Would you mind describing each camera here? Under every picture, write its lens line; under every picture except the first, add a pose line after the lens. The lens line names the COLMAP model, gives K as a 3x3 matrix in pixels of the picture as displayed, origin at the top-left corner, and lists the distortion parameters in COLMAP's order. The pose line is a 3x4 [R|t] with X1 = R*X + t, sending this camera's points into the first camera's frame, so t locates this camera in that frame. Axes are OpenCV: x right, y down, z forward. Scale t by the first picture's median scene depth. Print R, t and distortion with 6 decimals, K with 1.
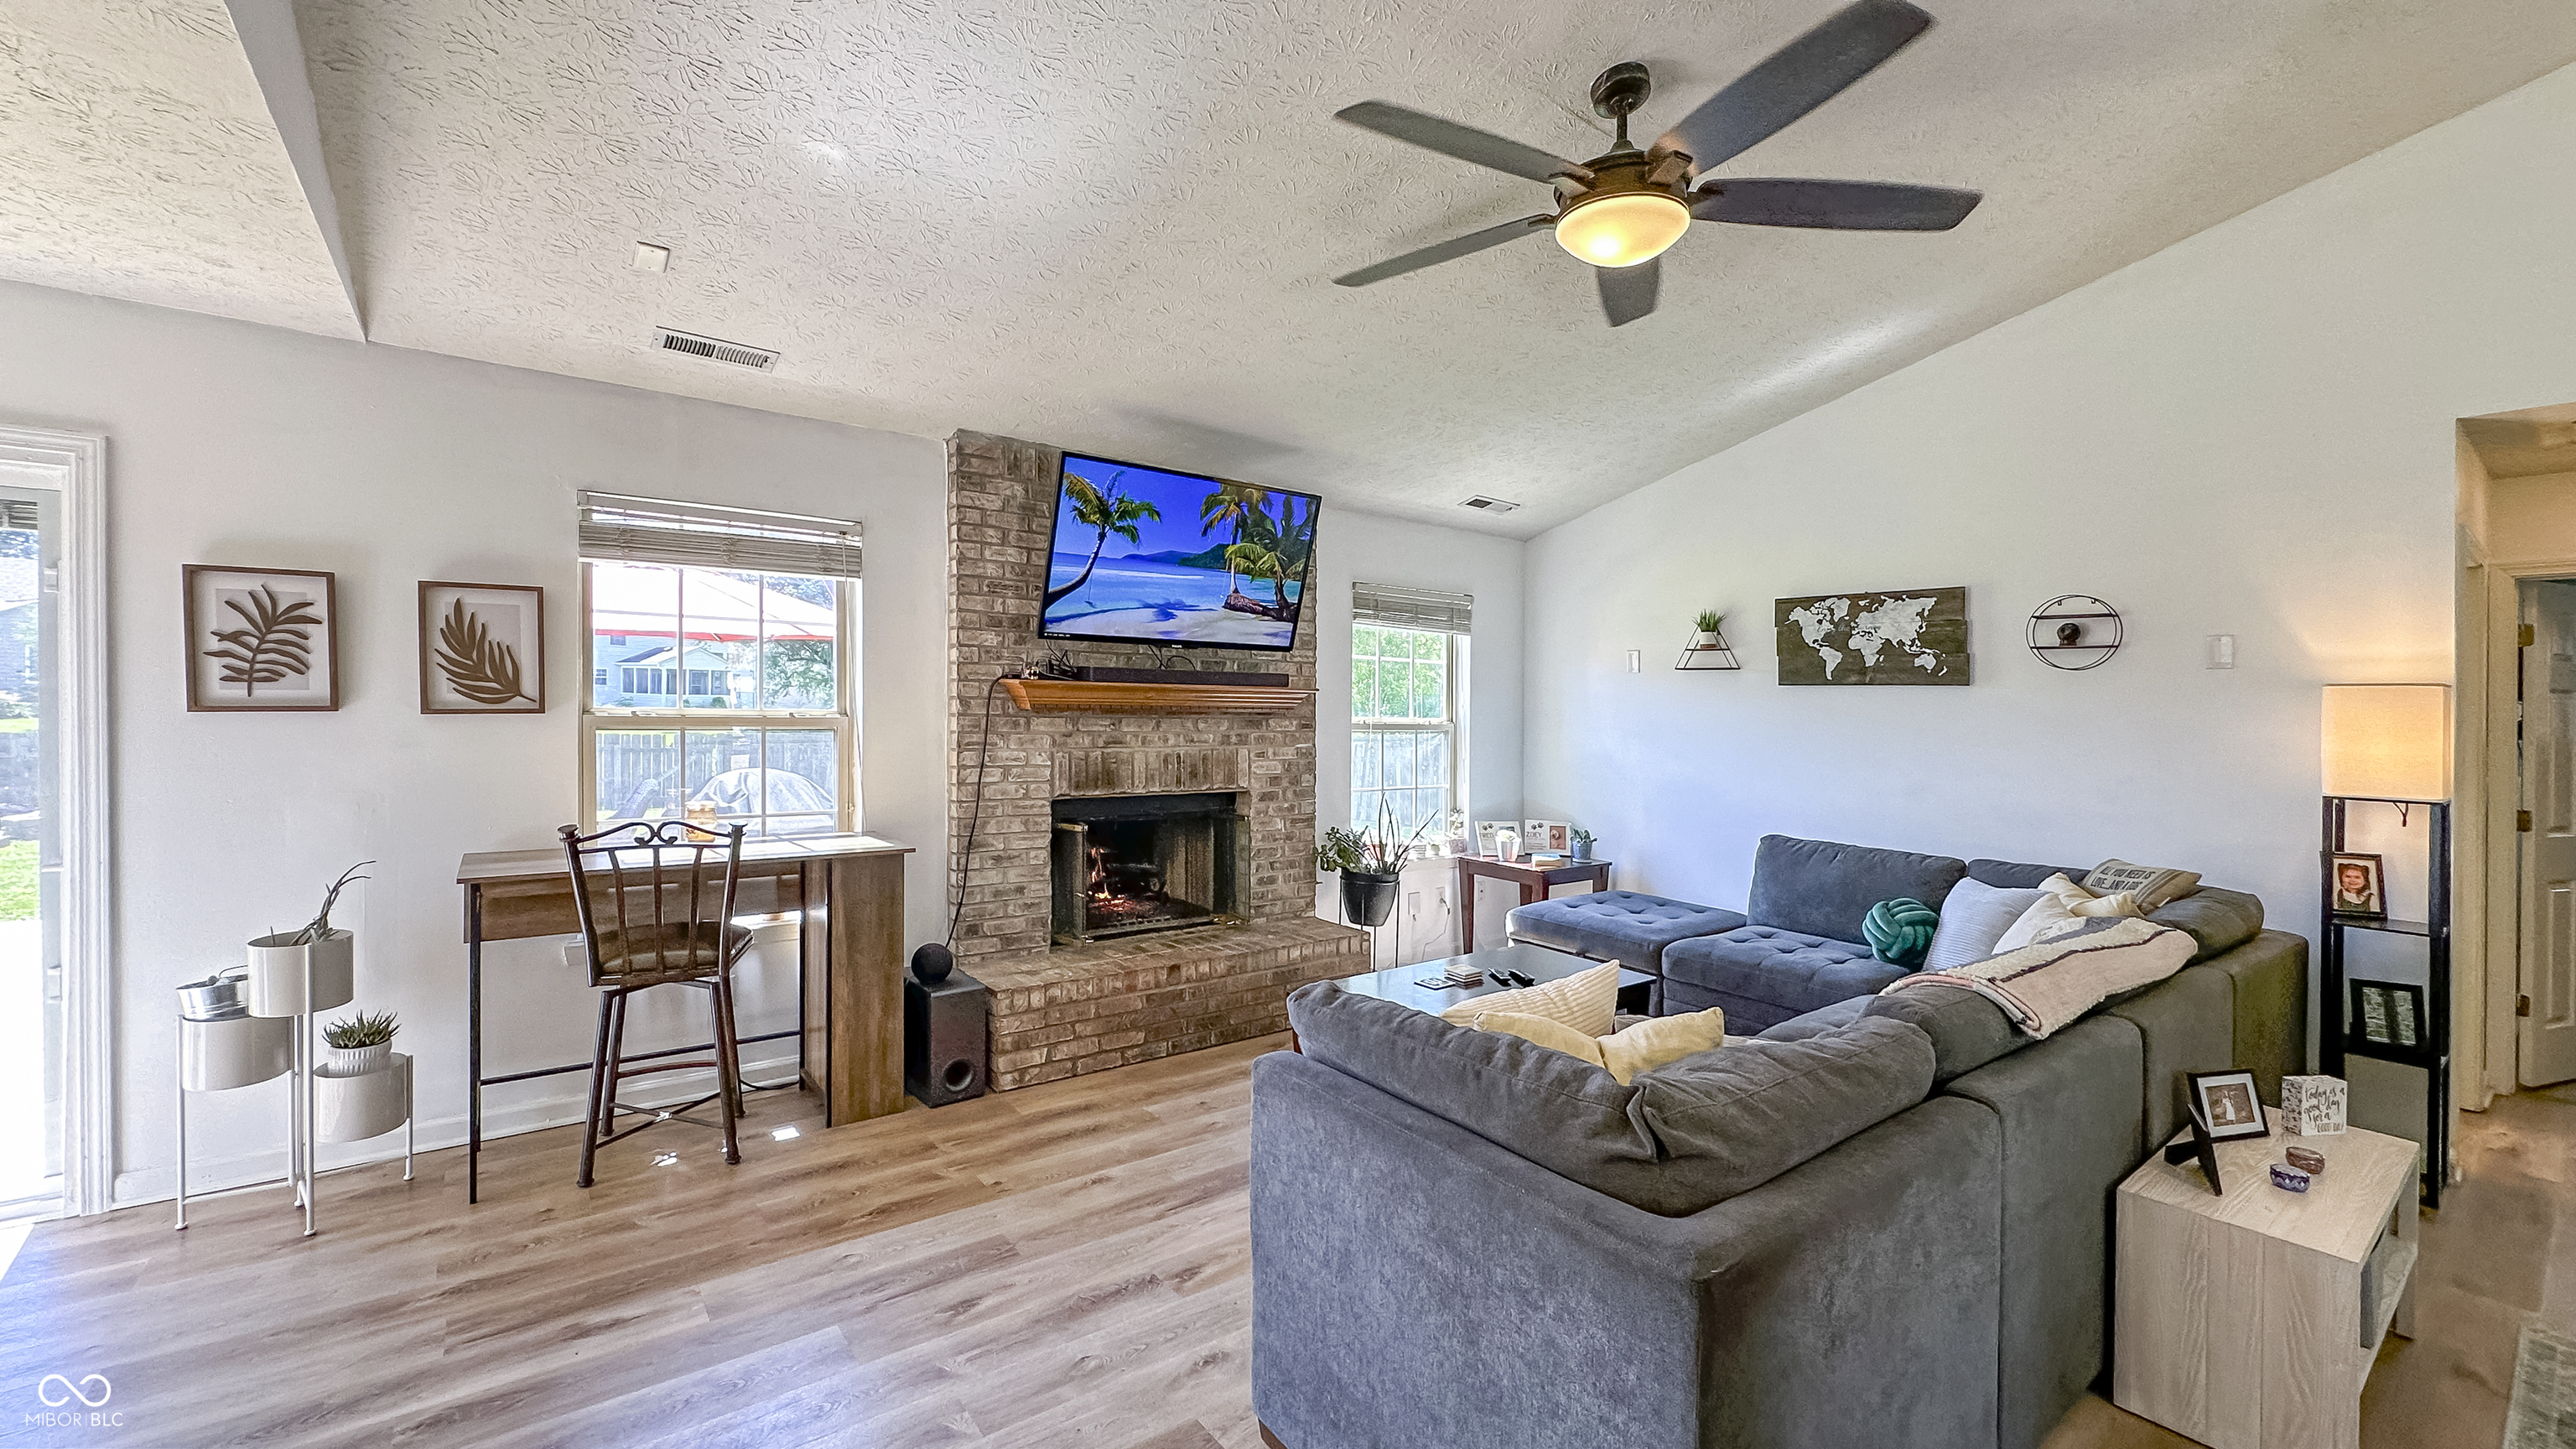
lens RADIAL K [[1054.1, 0, 1322.4], [0, 1054.1, 728.0], [0, 0, 1]] dist [0.014329, -0.000186]
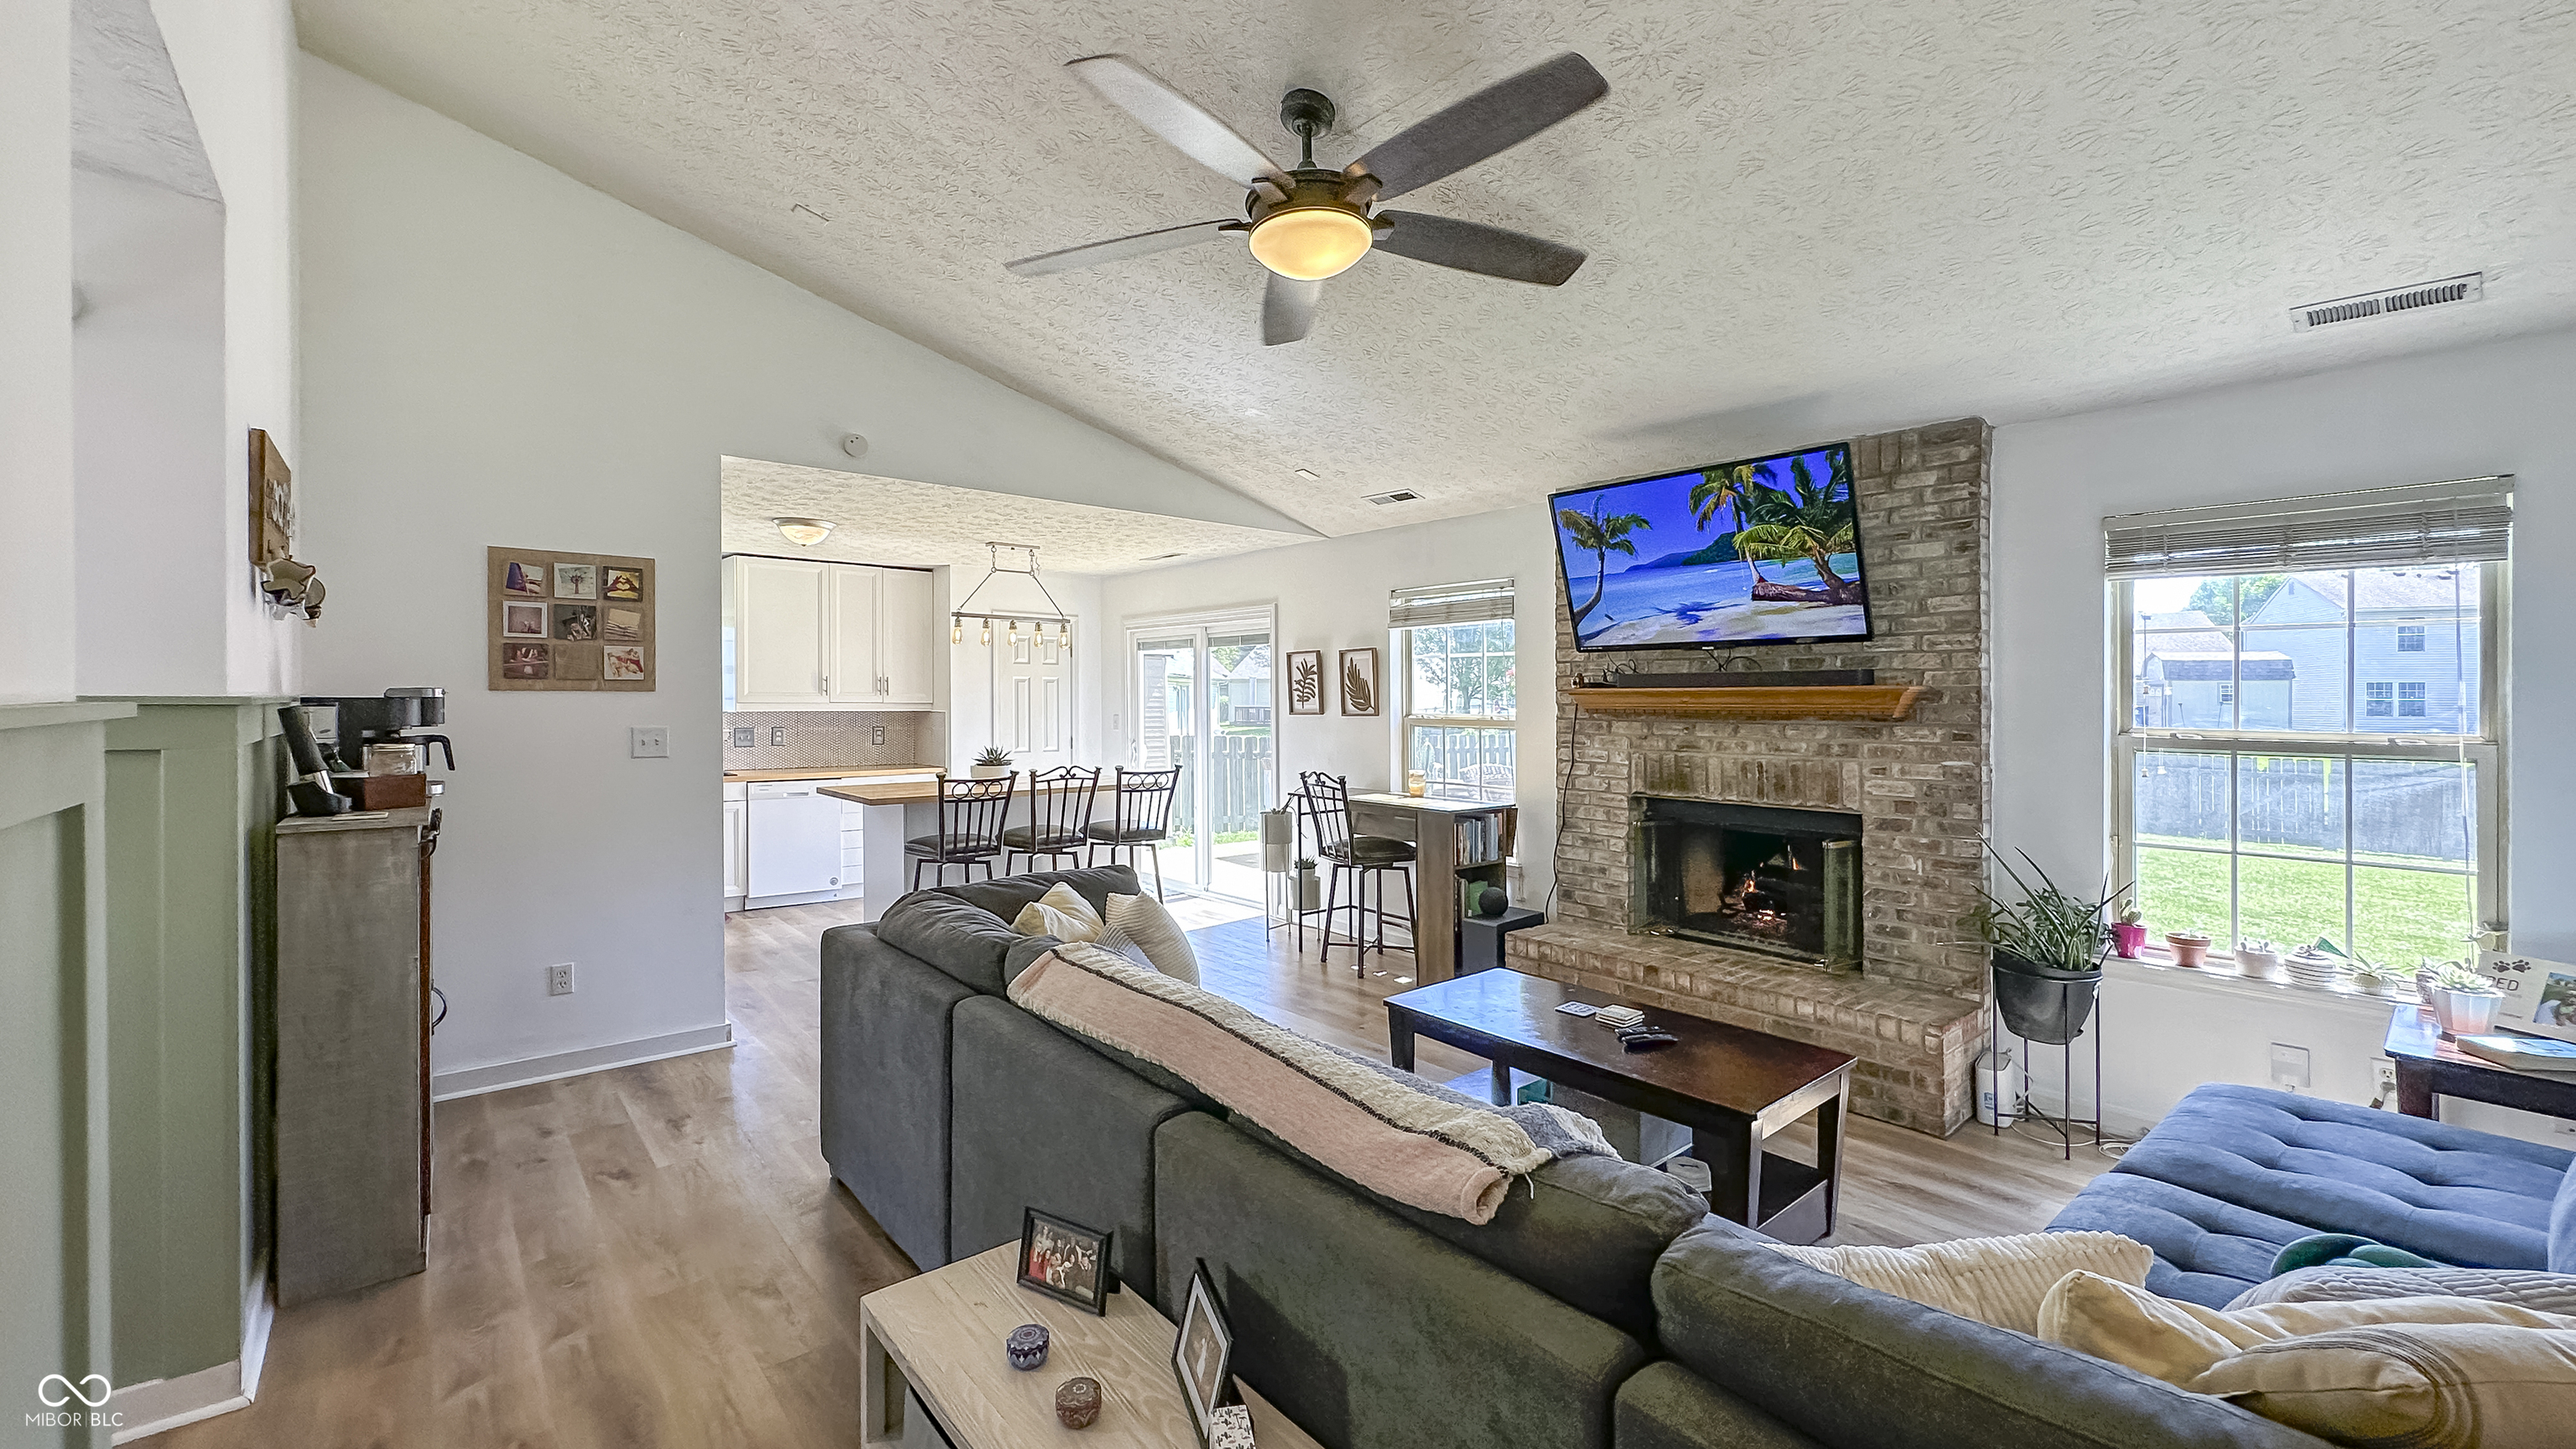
lens RADIAL K [[1054.7, 0, 1269.9], [0, 1054.7, 689.3], [0, 0, 1]] dist [-0.000733, 0.000205]
pose [[0.022460, -0.030070, -0.999295, 0.866982], [-0.027035, 0.999164, -0.030673, 0.000861], [0.999382, 0.027705, 0.021628, 0.614115]]
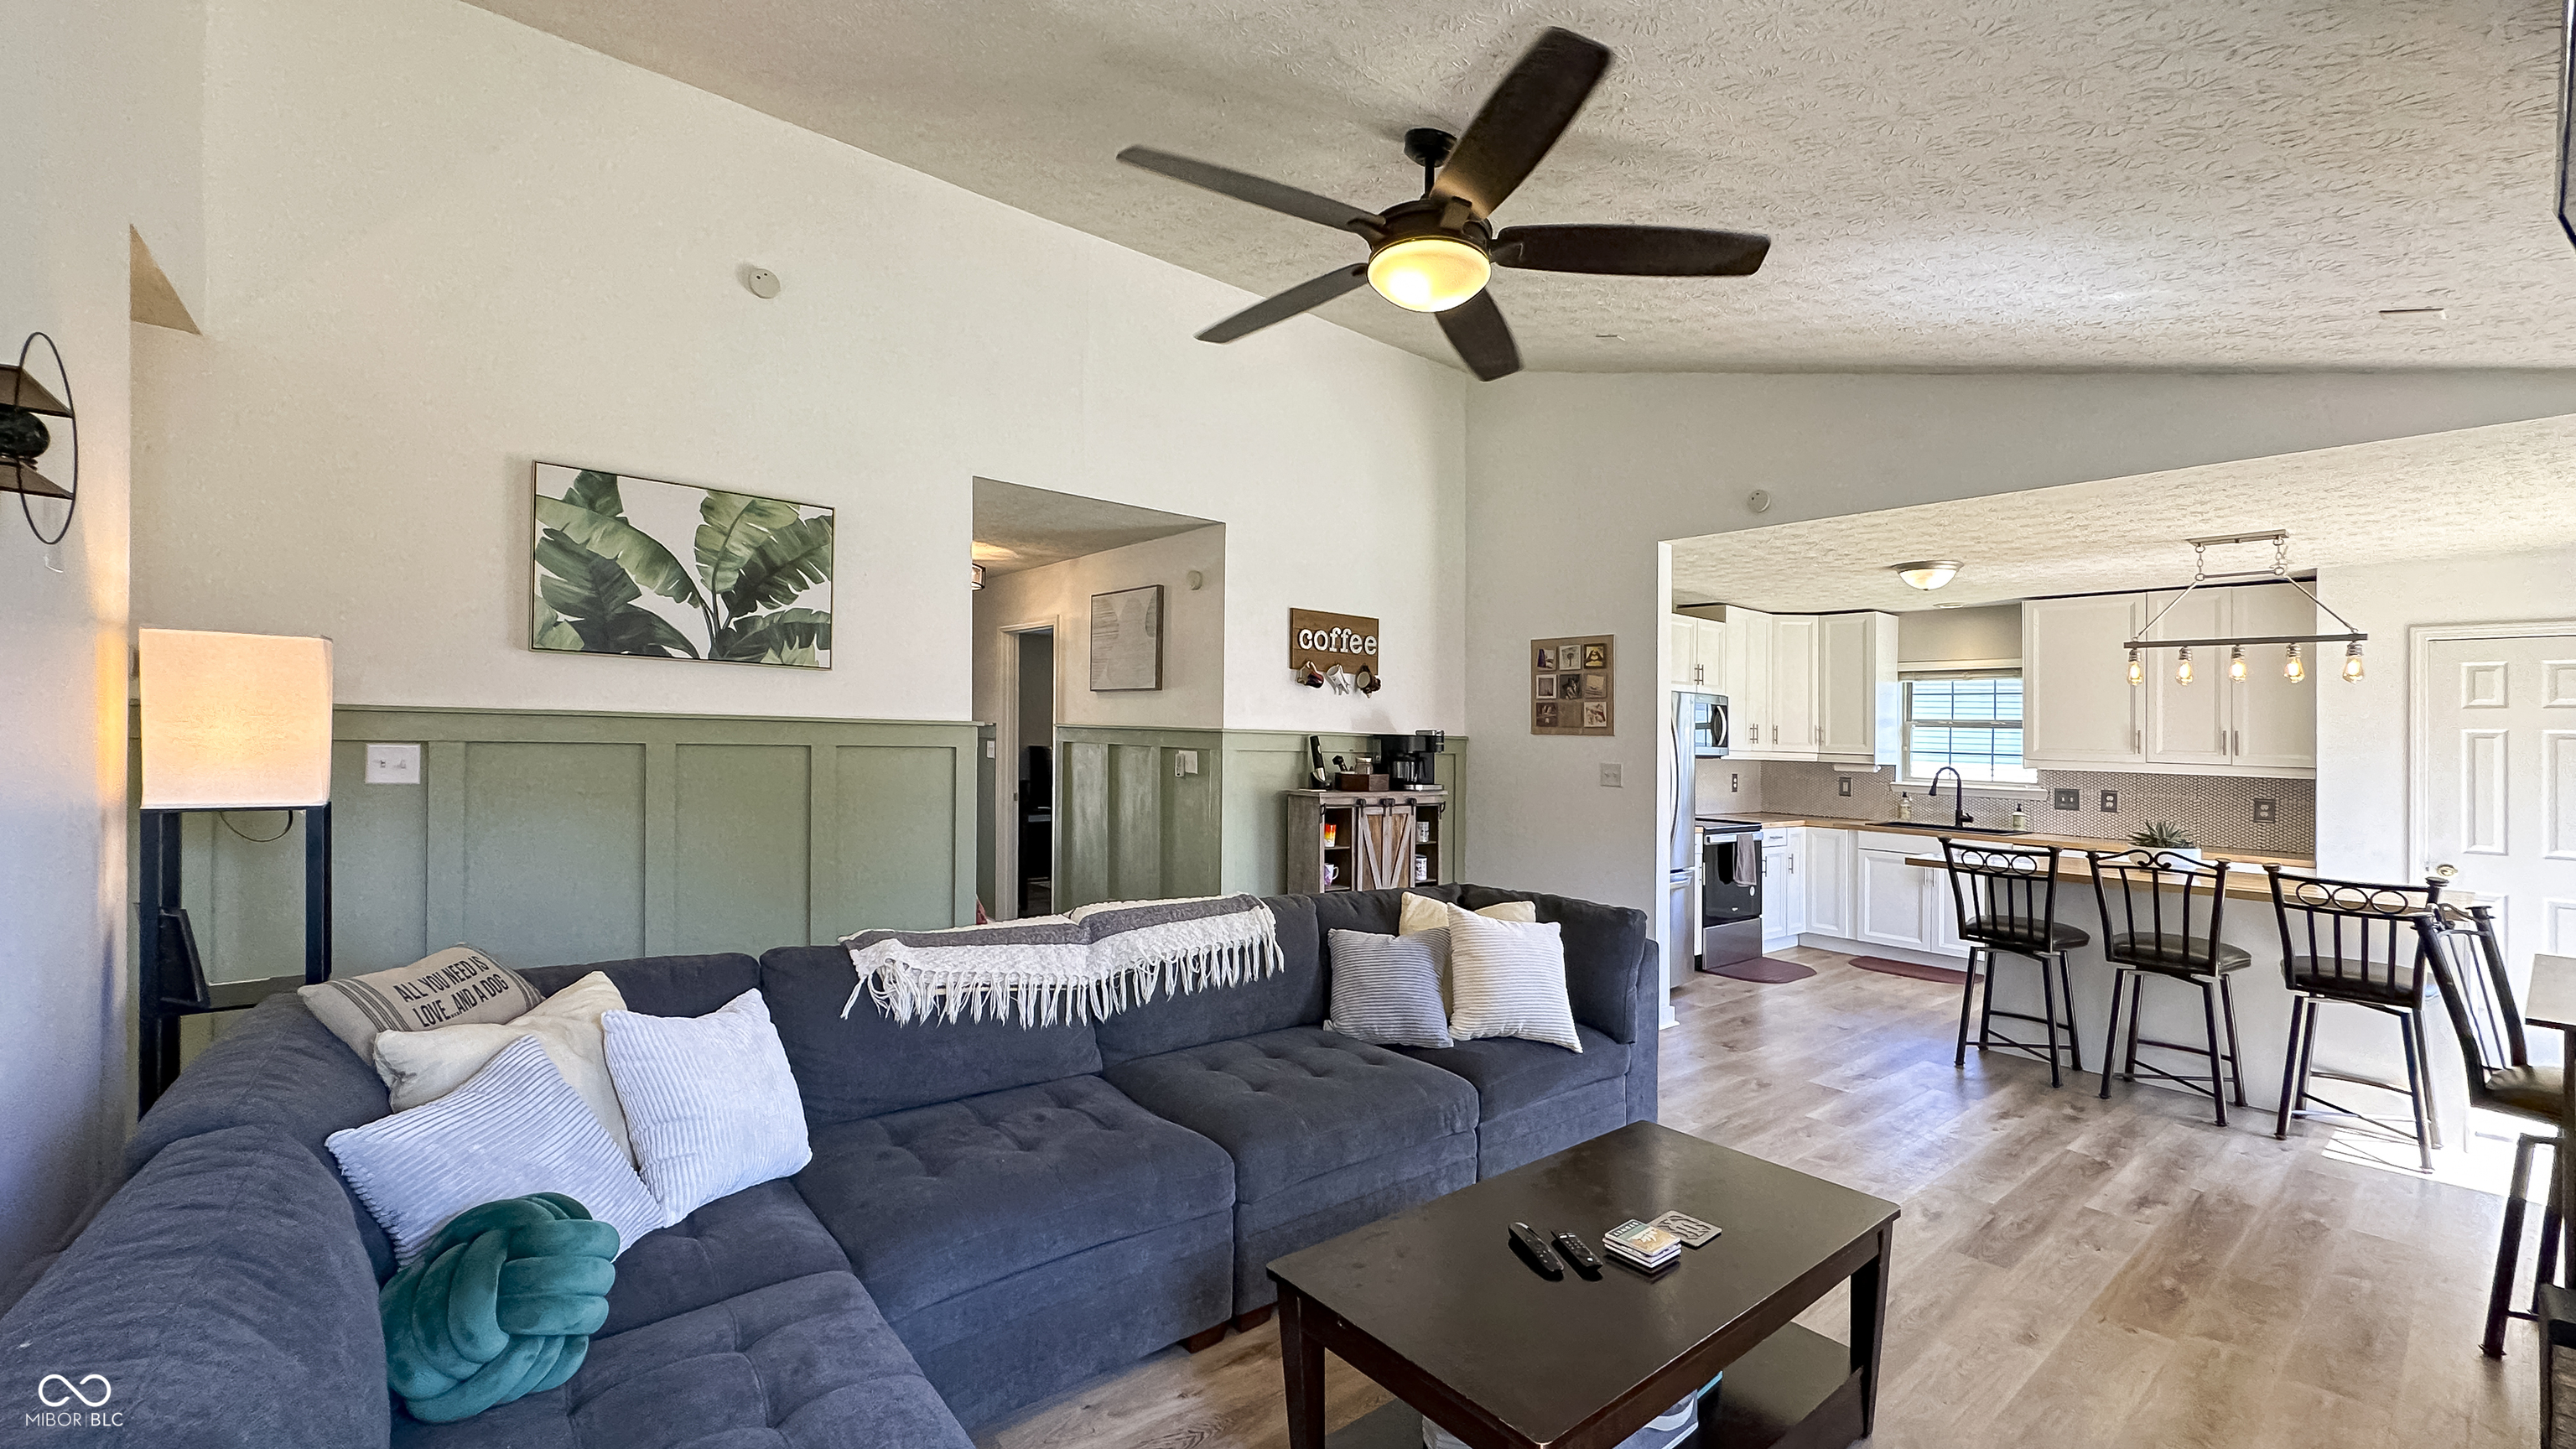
lens RADIAL K [[1034.0, 0, 1315.3], [0, 1034.0, 731.9], [0, 0, 1]] dist [-0.000474, 0.000143]
pose [[-0.997975, -0.051098, -0.037881, 0.309542], [-0.051769, 0.998515, 0.016971, -0.016671], [0.036958, 0.018898, -0.999138, 1.355209]]
